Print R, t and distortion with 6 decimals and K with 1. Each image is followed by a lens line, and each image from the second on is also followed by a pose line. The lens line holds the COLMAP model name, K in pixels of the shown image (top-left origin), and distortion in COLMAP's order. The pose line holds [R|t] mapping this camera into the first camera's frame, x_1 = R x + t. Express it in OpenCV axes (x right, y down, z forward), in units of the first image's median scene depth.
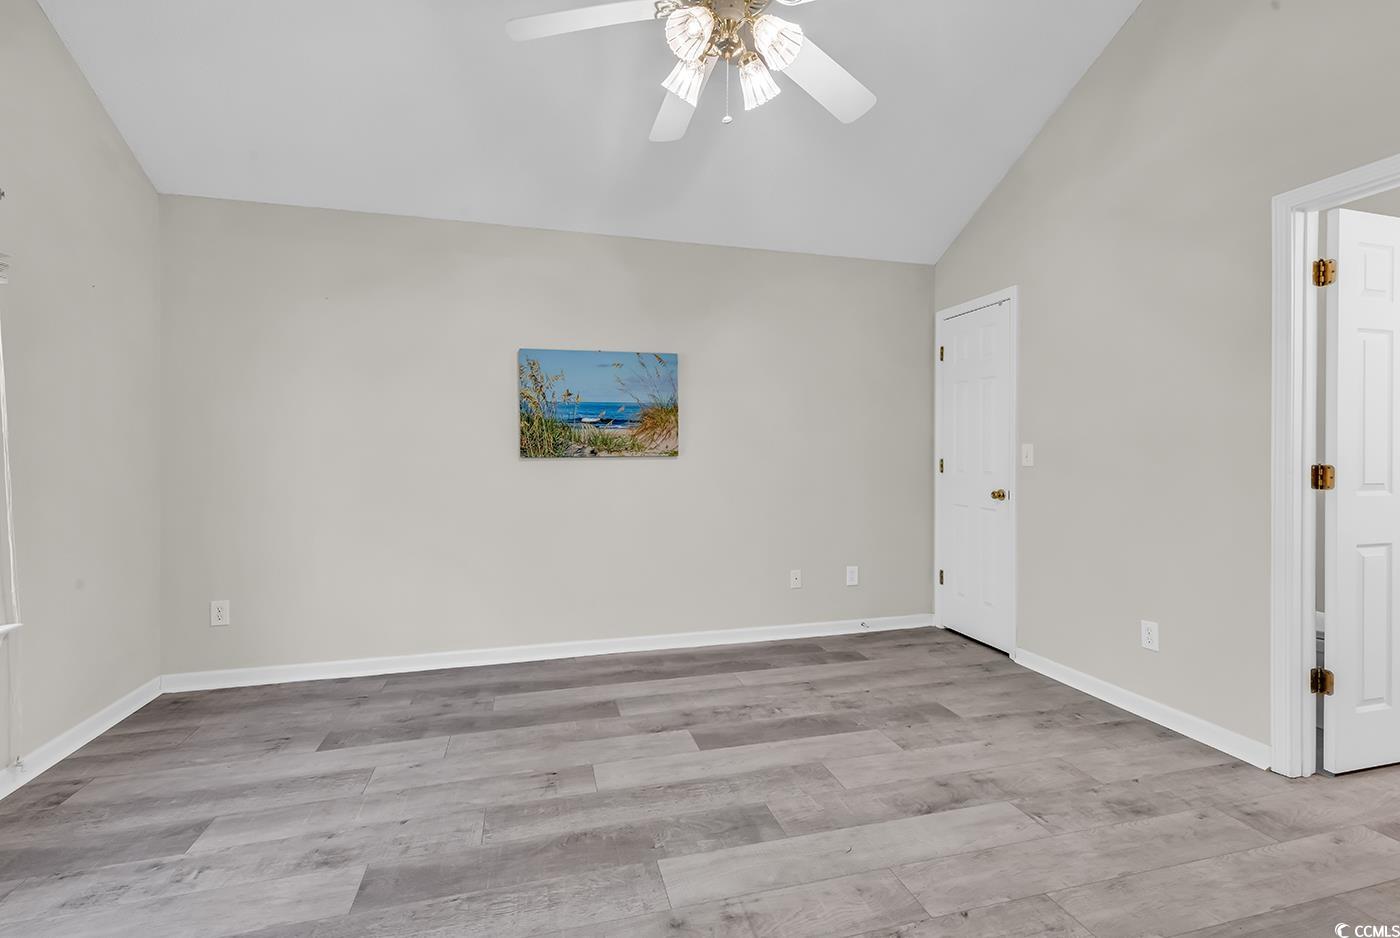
lens RADIAL K [[635.4, 0, 700.9], [0, 635.4, 445.8], [0, 0, 1]] dist [0.003843, -0.001196]
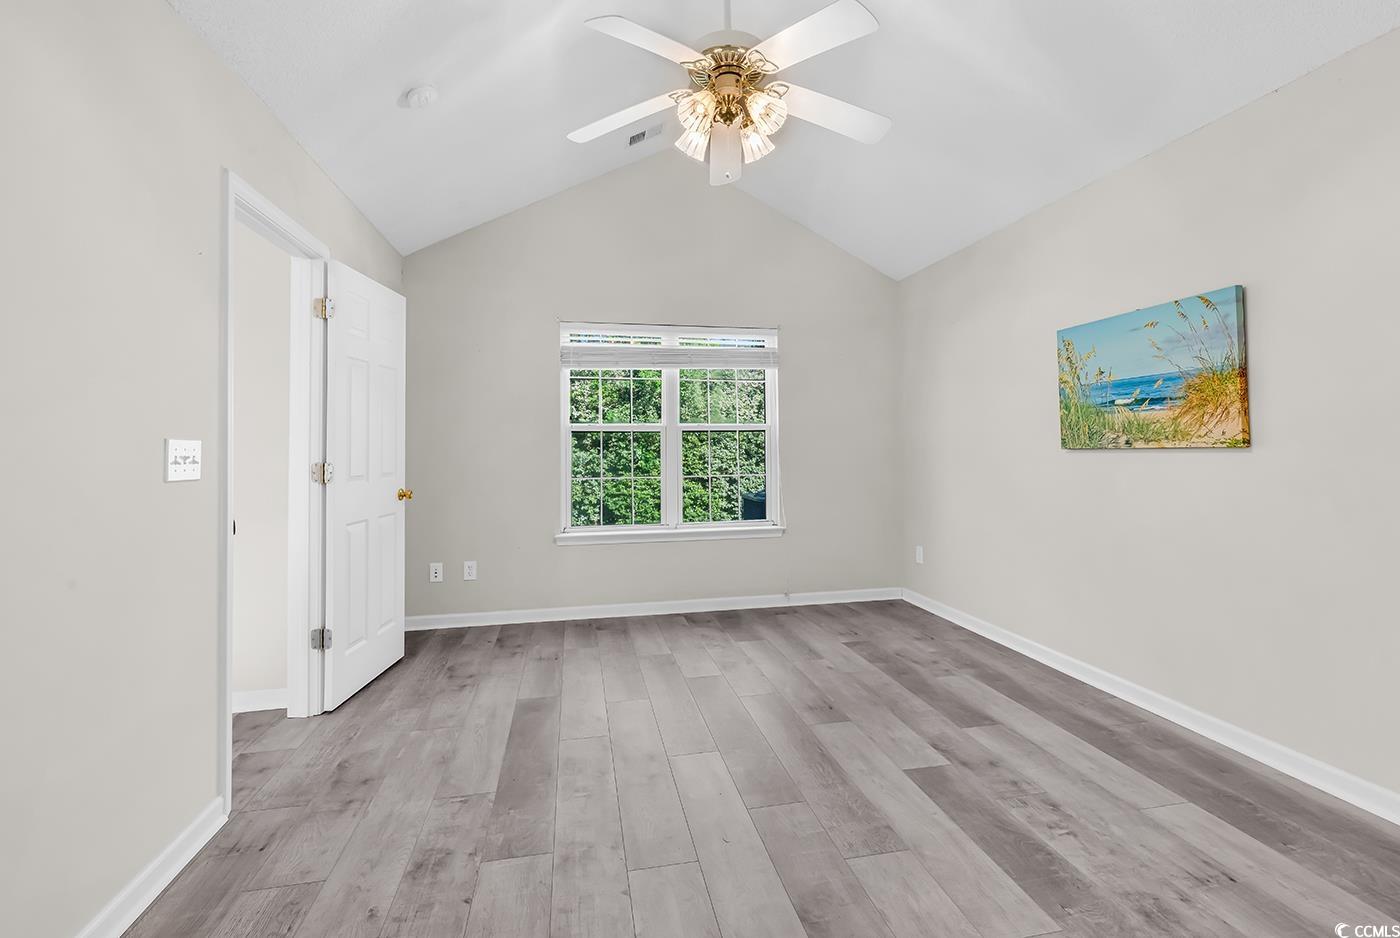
lens RADIAL K [[635.4, 0, 704.3], [0, 635.4, 427.5], [0, 0, 1]] dist [0.003843, -0.001196]
pose [[-0.064327, -0.030070, -0.997476, 0.839144], [0.024158, 0.999206, -0.031680, 0.004844], [0.997636, -0.026135, -0.063550, 0.692024]]
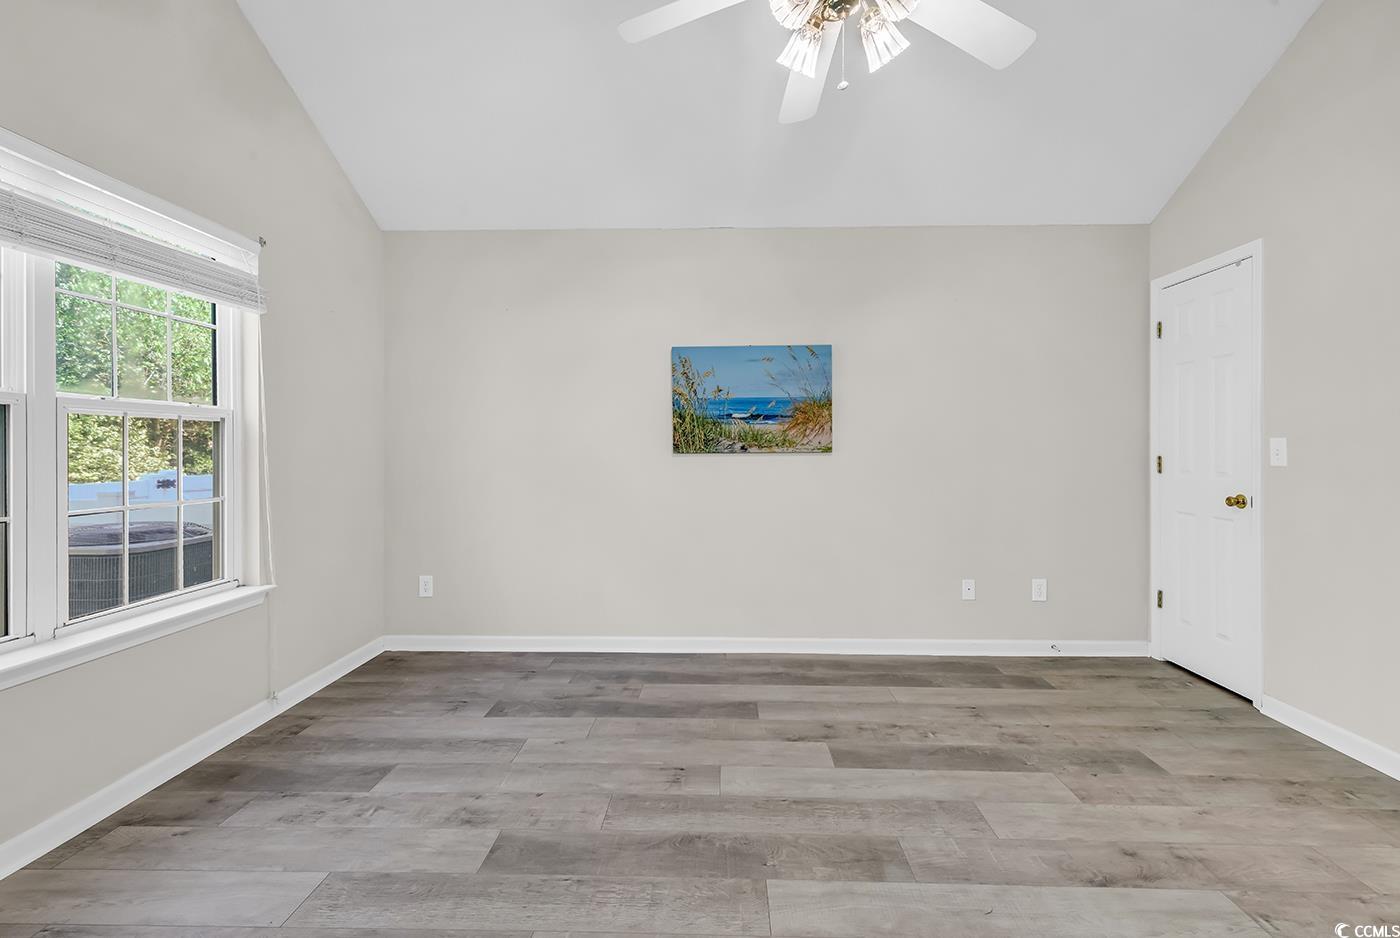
lens RADIAL K [[635.4, 0, 701.1], [0, 635.4, 440.2], [0, 0, 1]] dist [0.003843, -0.001196]
pose [[0.955953, -0.003149, -0.293503, 0.075966], [0.002238, 0.999992, -0.003442, 0.001187], [0.293512, 0.002633, 0.955952, 0.042440]]
